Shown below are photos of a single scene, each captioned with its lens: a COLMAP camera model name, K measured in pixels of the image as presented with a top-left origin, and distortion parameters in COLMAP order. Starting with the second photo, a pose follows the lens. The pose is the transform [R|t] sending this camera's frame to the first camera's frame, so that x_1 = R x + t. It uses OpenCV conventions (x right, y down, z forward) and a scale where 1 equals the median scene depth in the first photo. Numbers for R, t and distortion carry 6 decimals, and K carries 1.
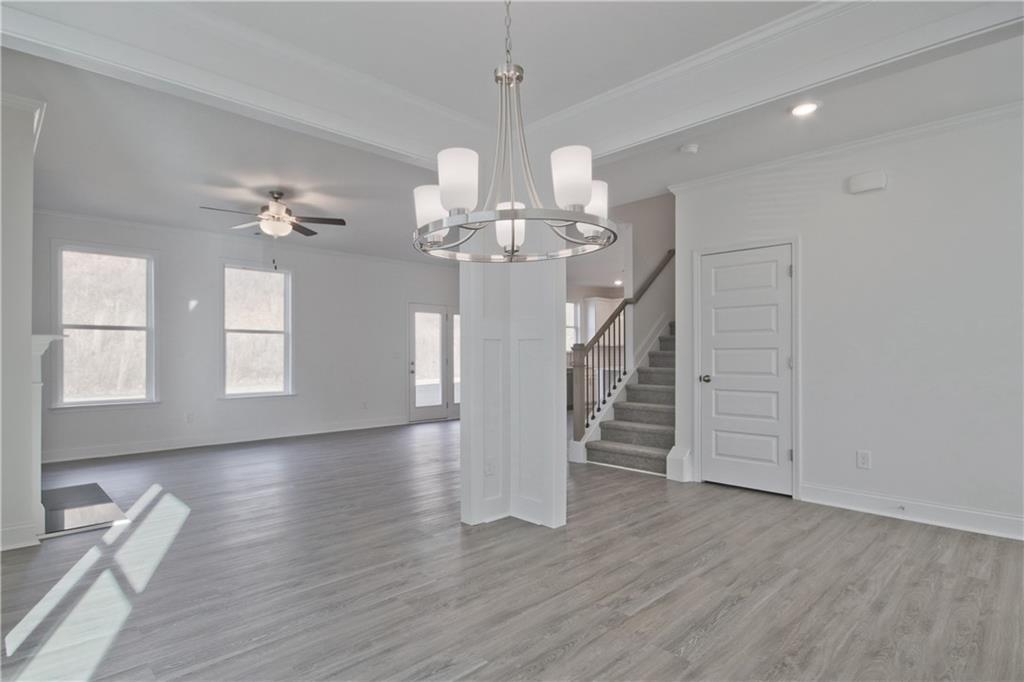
lens RADIAL K [[535.9, 0, 509.4], [0, 535.9, 332.3], [0, 0, 1]] dist [-0.000015, 0.000153]
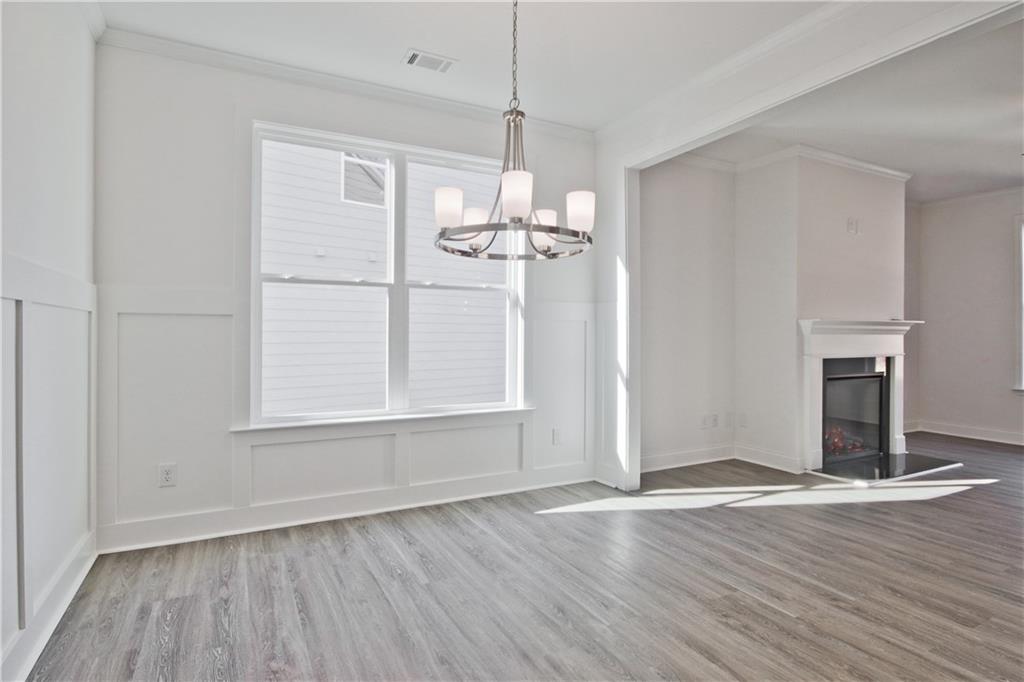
lens RADIAL K [[535.9, 0, 509.4], [0, 535.9, 332.3], [0, 0, 1]] dist [-0.000015, 0.000153]
pose [[-0.288322, 0.000591, -0.957533, 0.838898], [0.034653, 0.999351, -0.009818, 0.032150], [0.956906, -0.036012, -0.288155, 0.927895]]
